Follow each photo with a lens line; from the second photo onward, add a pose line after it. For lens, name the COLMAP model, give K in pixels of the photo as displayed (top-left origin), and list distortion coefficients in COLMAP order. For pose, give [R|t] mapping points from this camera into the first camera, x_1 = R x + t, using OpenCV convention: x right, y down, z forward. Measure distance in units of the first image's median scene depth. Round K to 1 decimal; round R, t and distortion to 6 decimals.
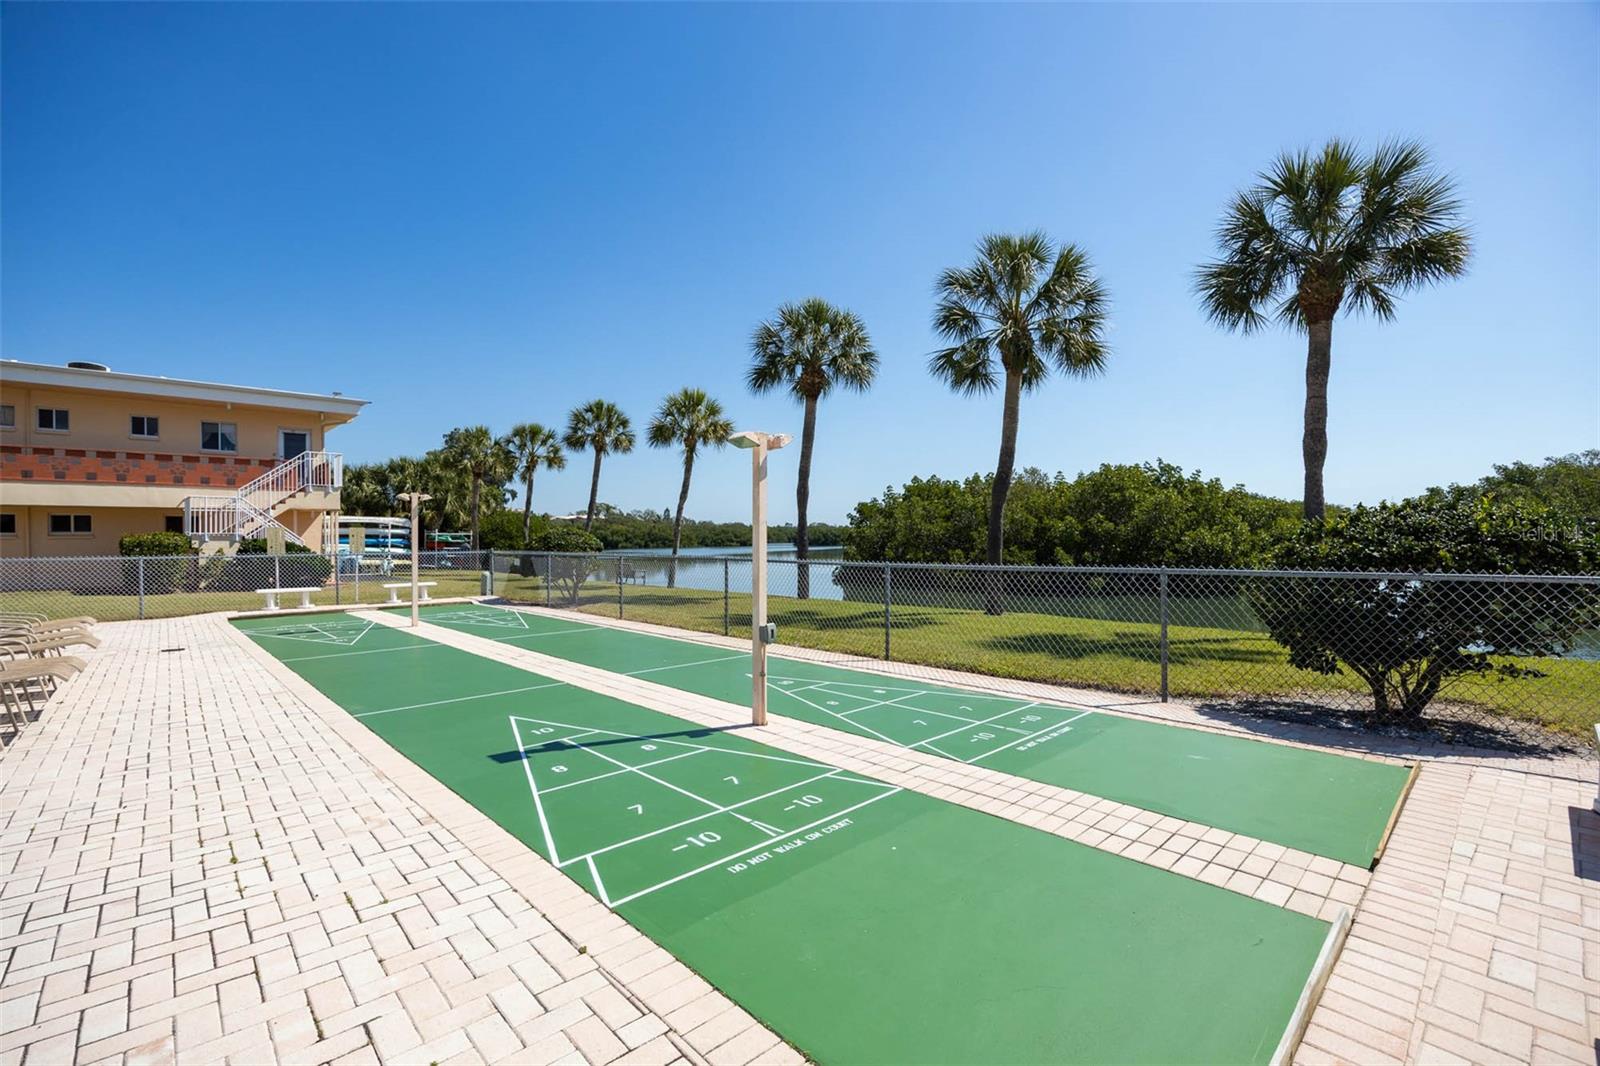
lens RADIAL K [[674.8, 0, 796.6], [0, 674.8, 540.1], [0, 0, 1]] dist [-0.013477, 0.000442]
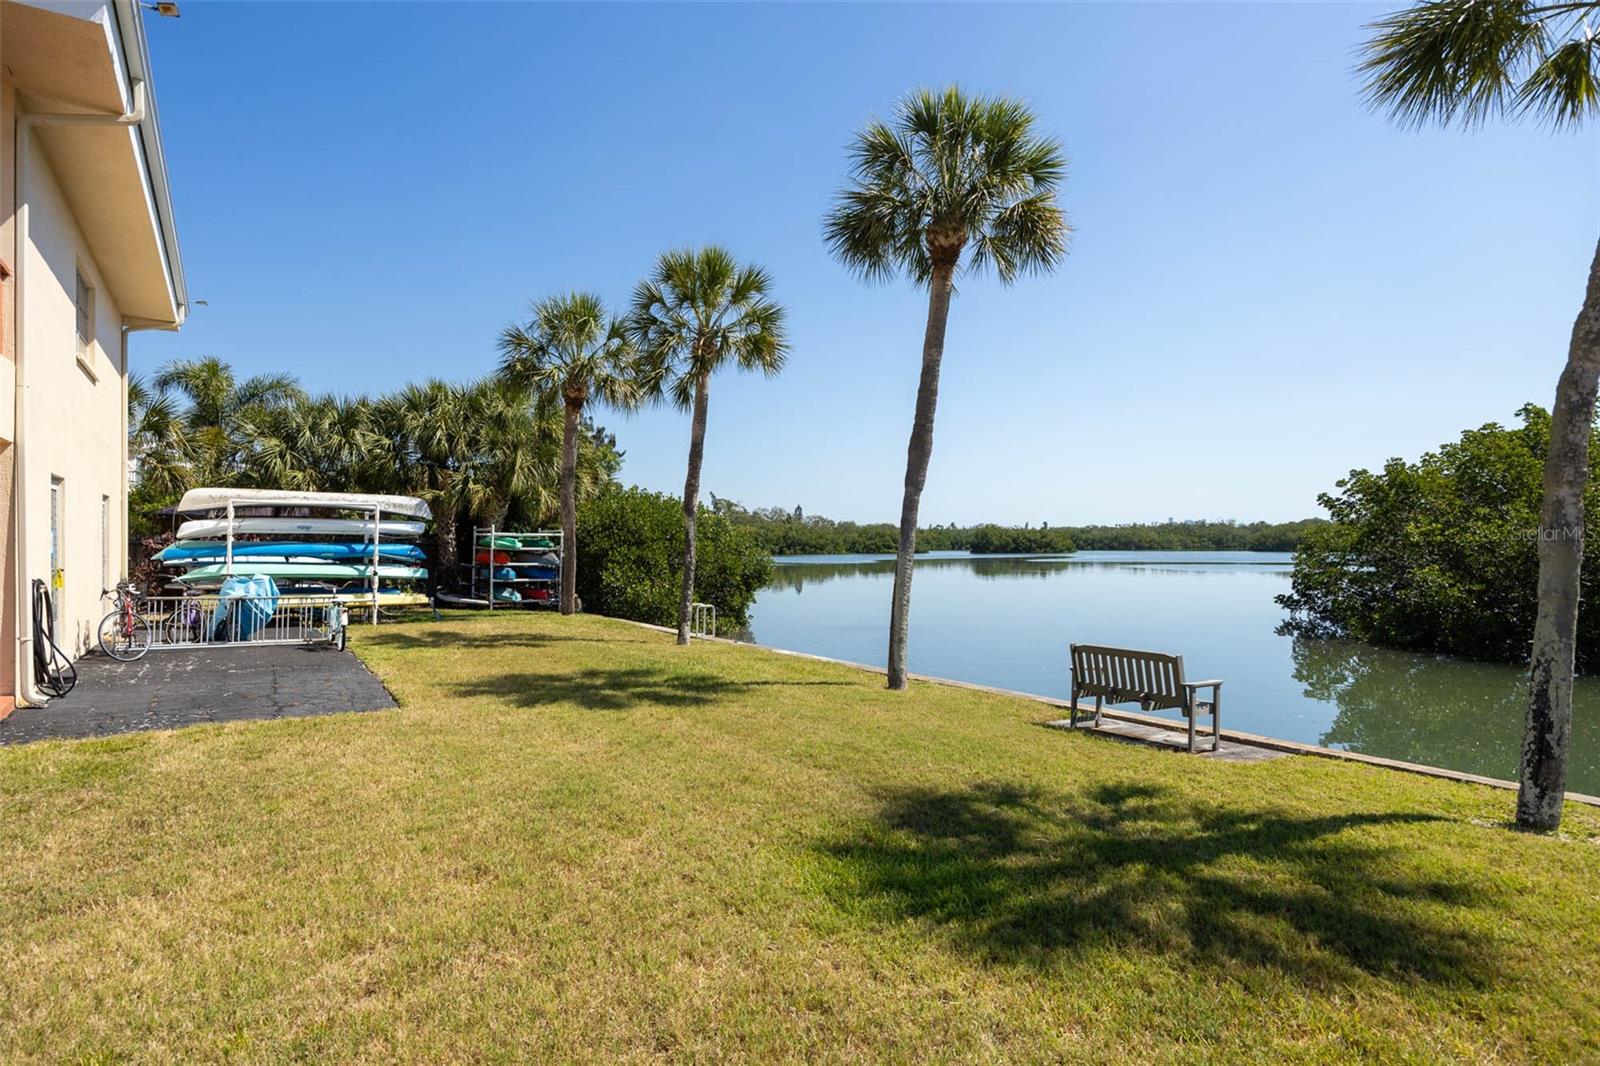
lens RADIAL K [[674.8, 0, 796.6], [0, 674.8, 540.1], [0, 0, 1]] dist [-0.013477, 0.000442]
pose [[0.991750, 0.003816, -0.128132, -0.254882], [-0.004571, 0.999974, -0.005597, -0.003187], [0.128107, 0.006137, 0.991741, 0.542551]]
